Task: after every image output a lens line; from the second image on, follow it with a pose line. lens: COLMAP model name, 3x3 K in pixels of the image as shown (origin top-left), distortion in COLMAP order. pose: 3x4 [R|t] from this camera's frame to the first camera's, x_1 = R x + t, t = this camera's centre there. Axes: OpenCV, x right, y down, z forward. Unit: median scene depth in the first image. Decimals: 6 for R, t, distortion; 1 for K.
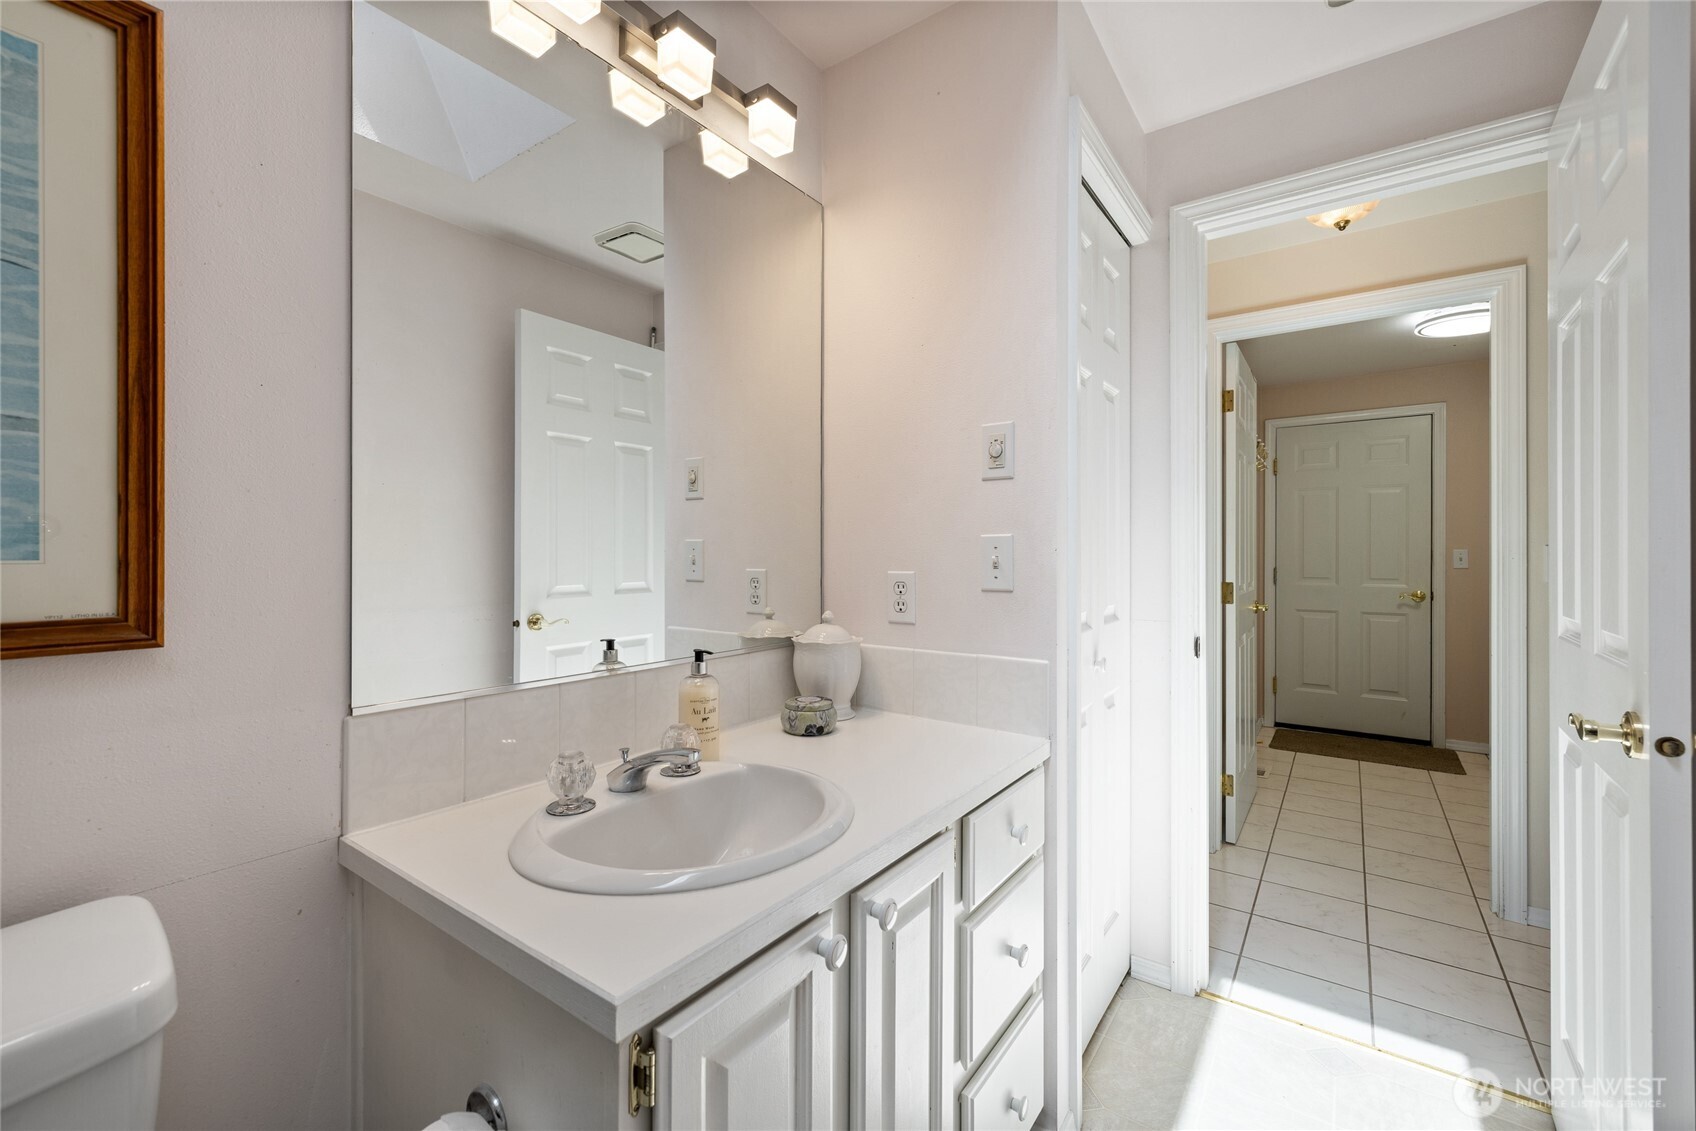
lens RADIAL K [[722.2, 0, 797.1], [0, 722.2, 553.6], [0, 0, 1]] dist [0.001260, 0.000454]
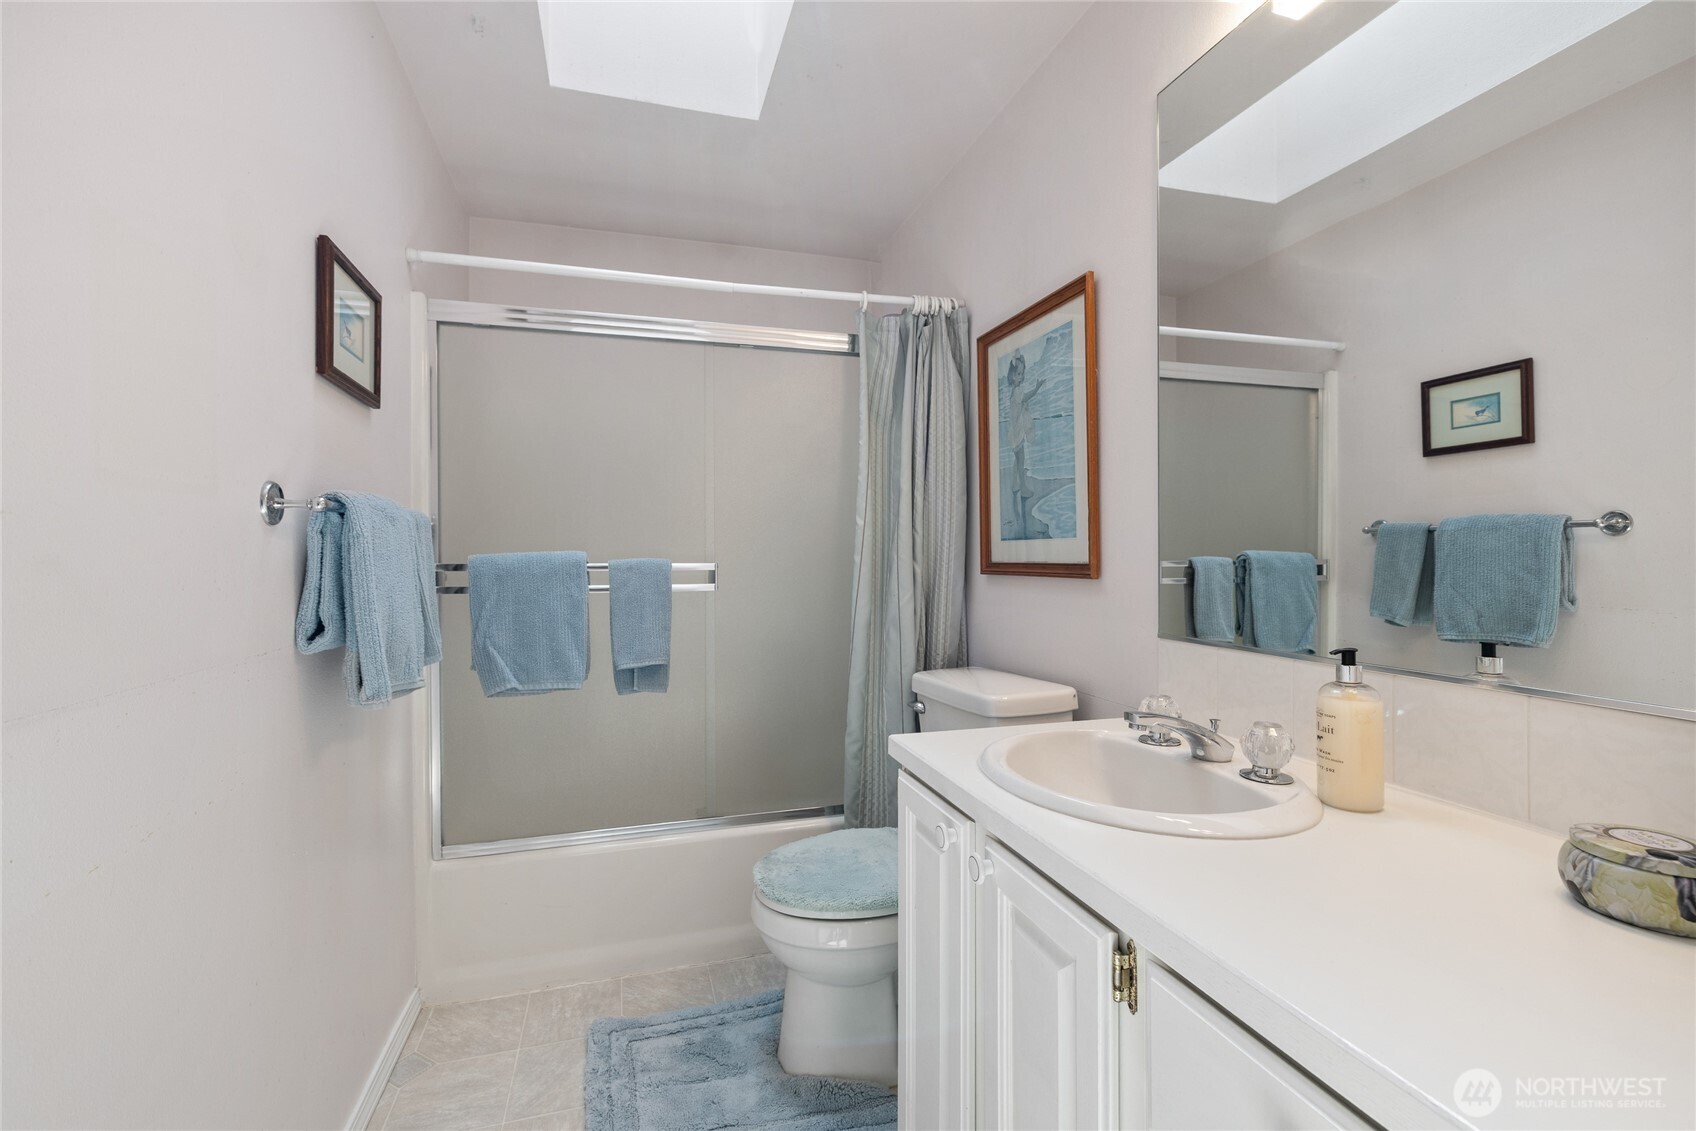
lens RADIAL K [[721.0, 0, 835.9], [0, 721.0, 553.1], [0, 0, 1]] dist [-0.001903, 0.001719]
pose [[-0.581533, 0.000468, -0.813523, 0.425910], [0.002455, 0.999996, -0.001179, 0.019636], [0.813519, -0.002683, -0.581532, 0.562580]]
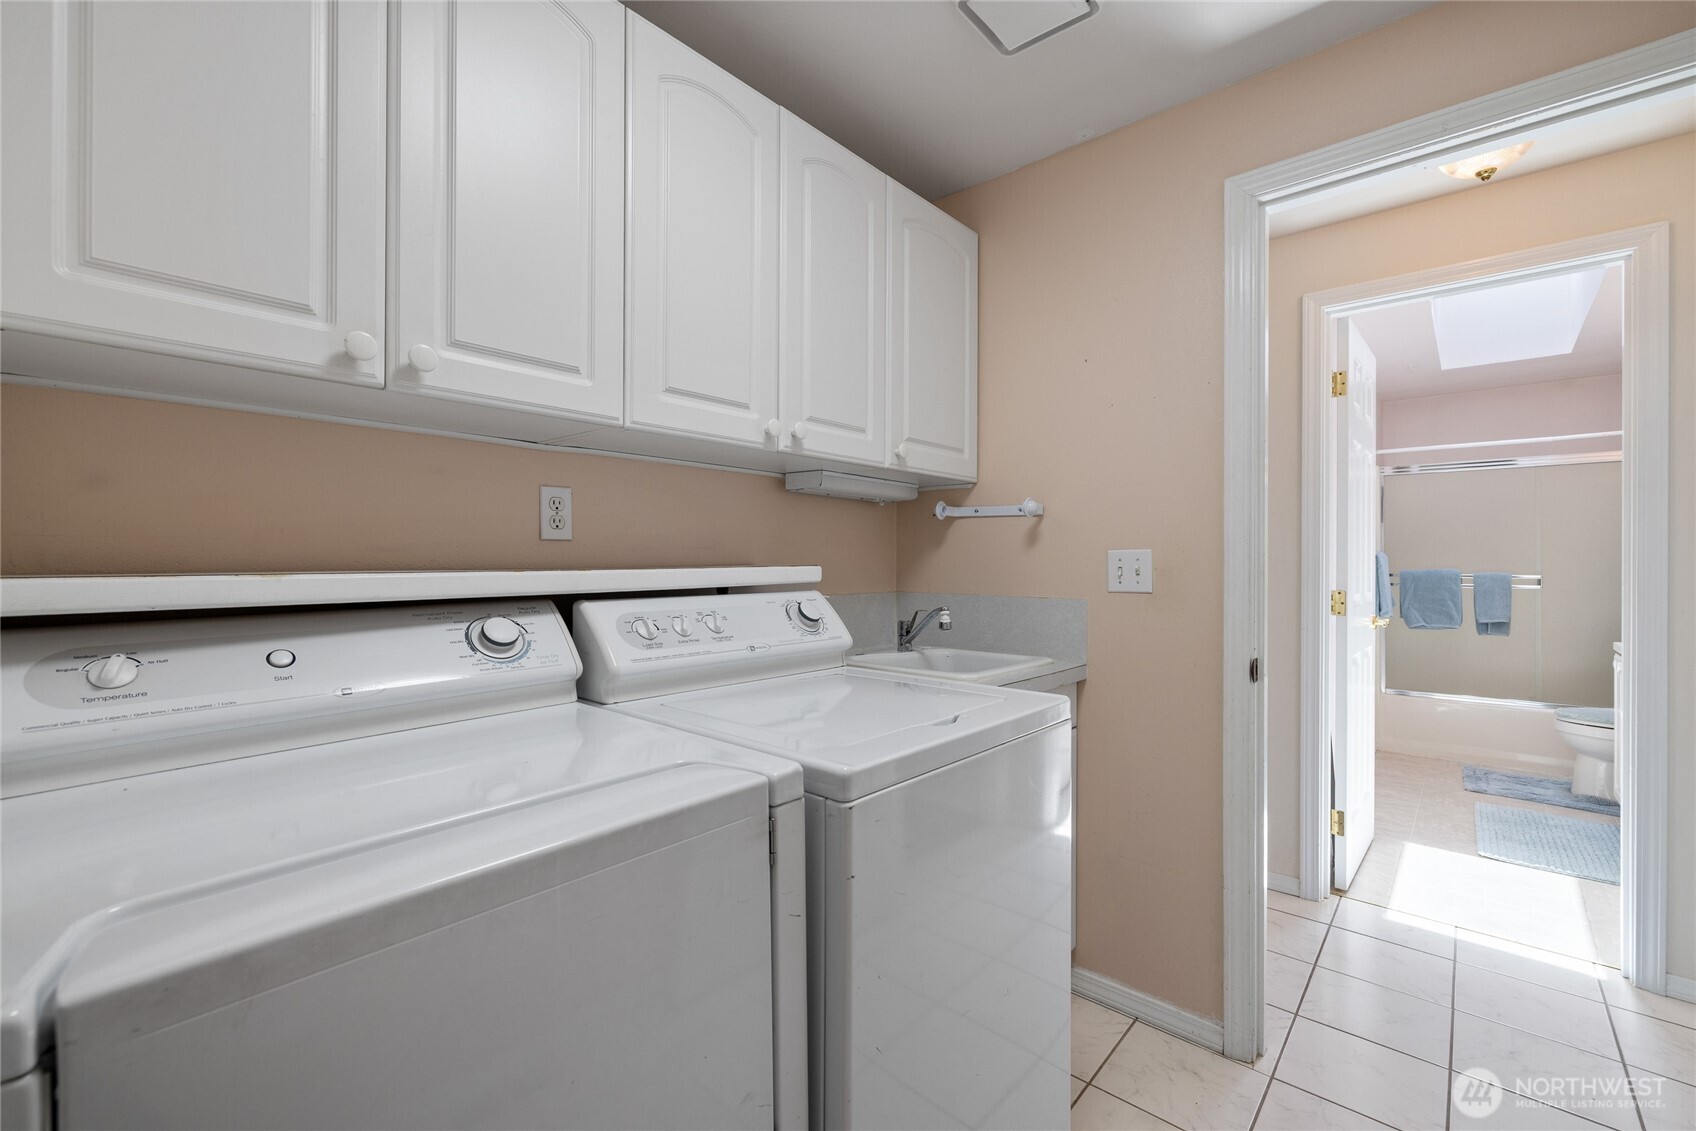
lens RADIAL K [[721.0, 0, 829.0], [0, 721.0, 560.6], [0, 0, 1]] dist [-0.001903, 0.001719]
pose [[-0.997018, 0.004982, 0.077008, 0.806682], [0.005579, 0.999956, 0.007542, 0.000791], [-0.076967, 0.007949, -0.997002, 1.056295]]
